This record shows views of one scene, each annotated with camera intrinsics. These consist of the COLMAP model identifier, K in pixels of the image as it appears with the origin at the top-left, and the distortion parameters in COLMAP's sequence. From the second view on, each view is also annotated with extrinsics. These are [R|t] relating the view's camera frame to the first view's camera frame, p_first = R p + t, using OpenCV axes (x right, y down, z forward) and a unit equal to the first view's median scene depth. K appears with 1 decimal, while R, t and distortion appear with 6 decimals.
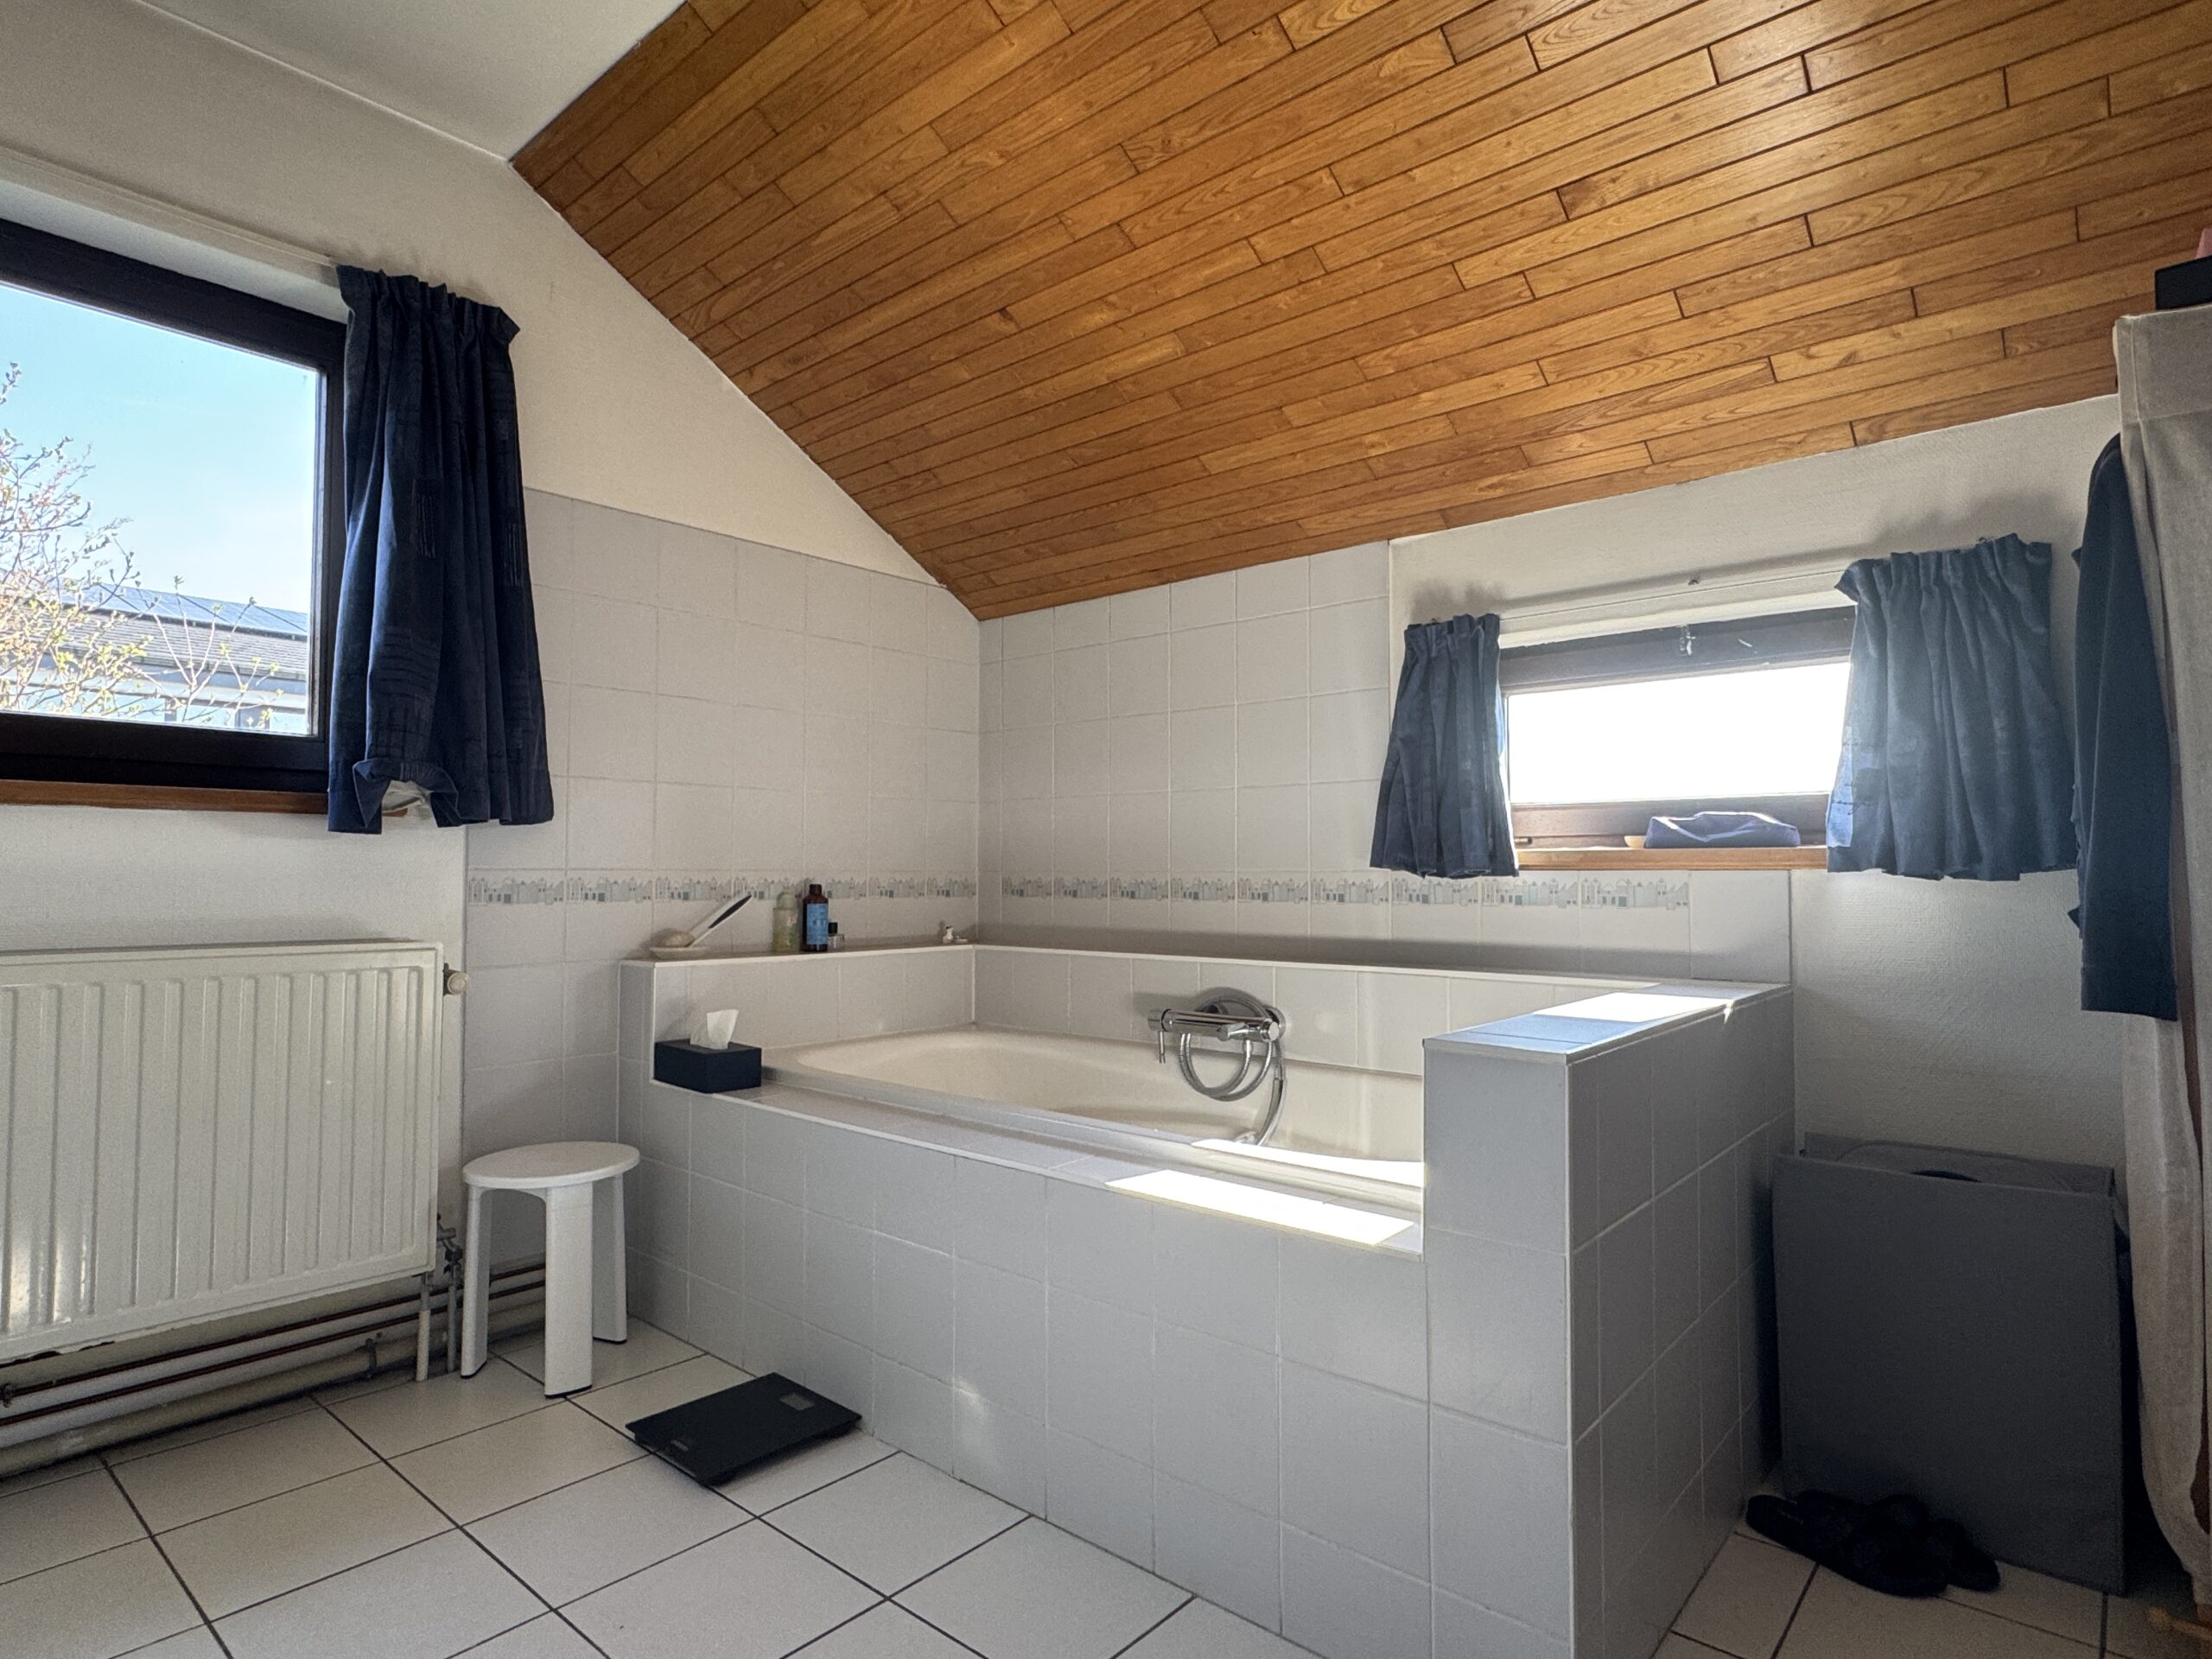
lens RADIAL K [[1209.5, 0, 1106.0], [0, 1209.5, 829.5], [0, 0, 1]] dist [0.001735, 0.000206]
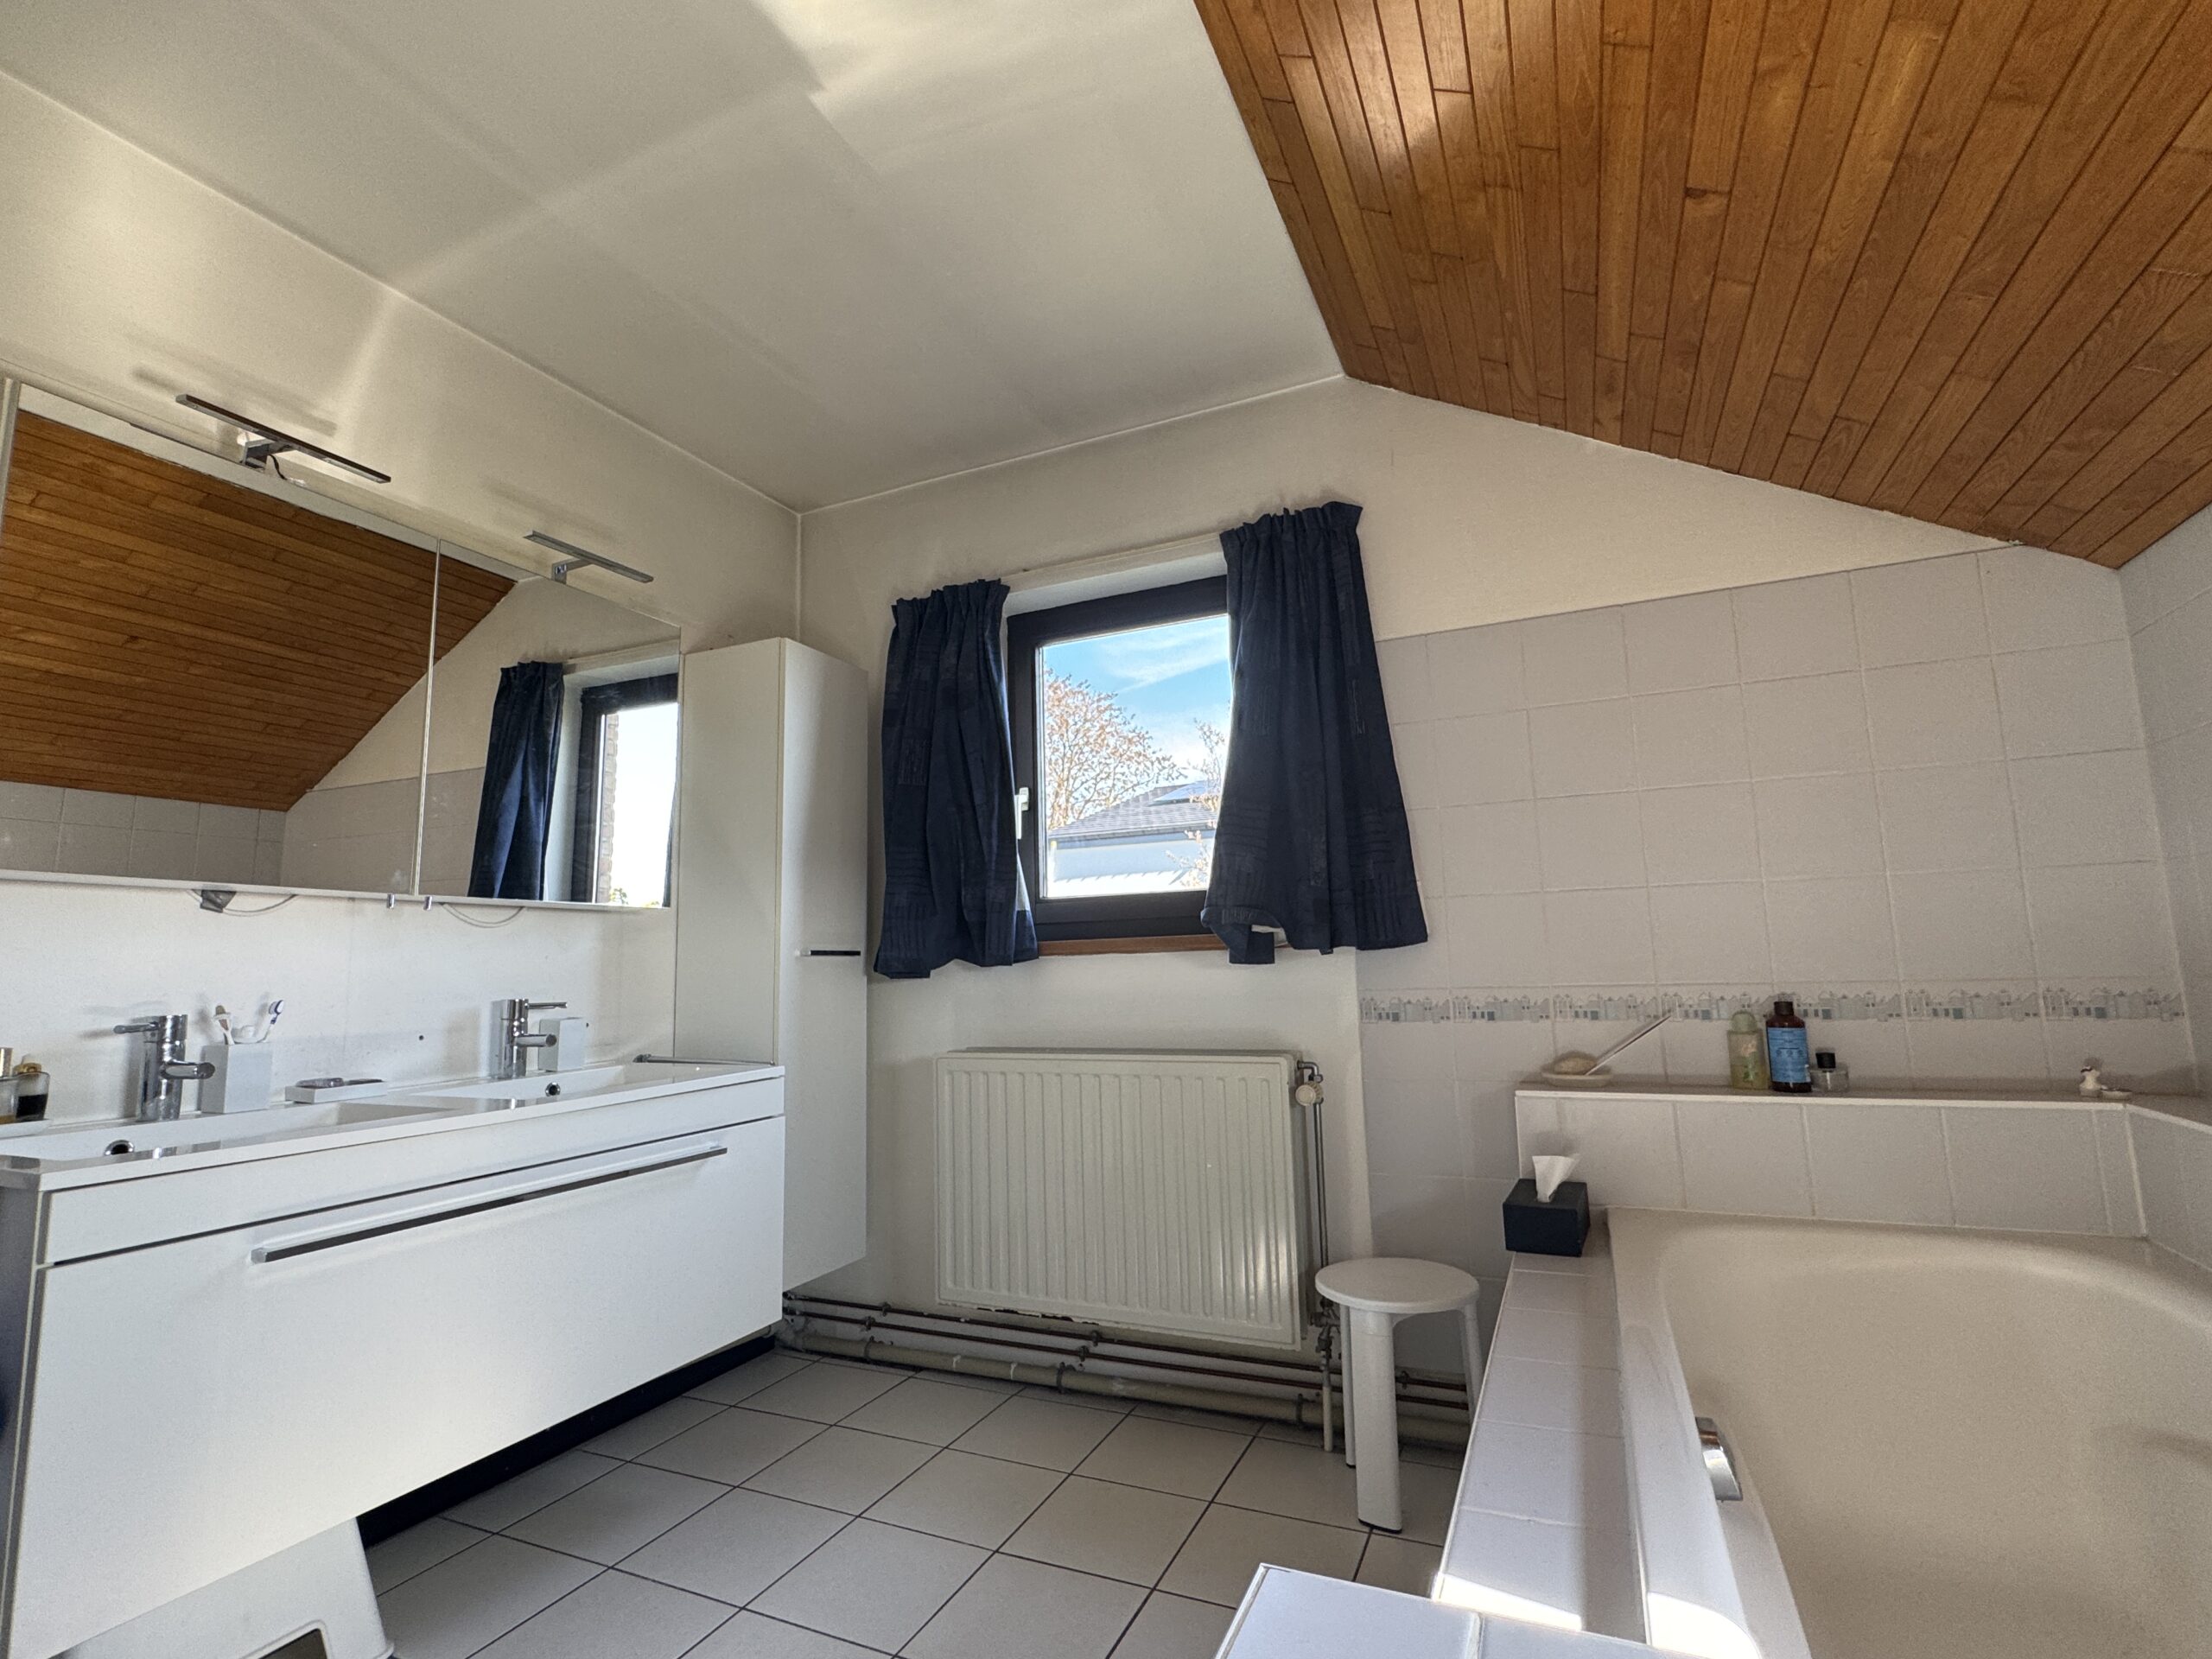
lens RADIAL K [[1036.7, 0, 1106.0], [0, 1036.7, 829.5], [0, 0, 1]] dist [-0.001003, 0.000221]
pose [[0.279795, -0.133675, -0.950708, 0.317201], [0.065527, 0.990609, -0.120001, -0.013627], [0.957821, -0.028722, 0.285927, 0.463086]]
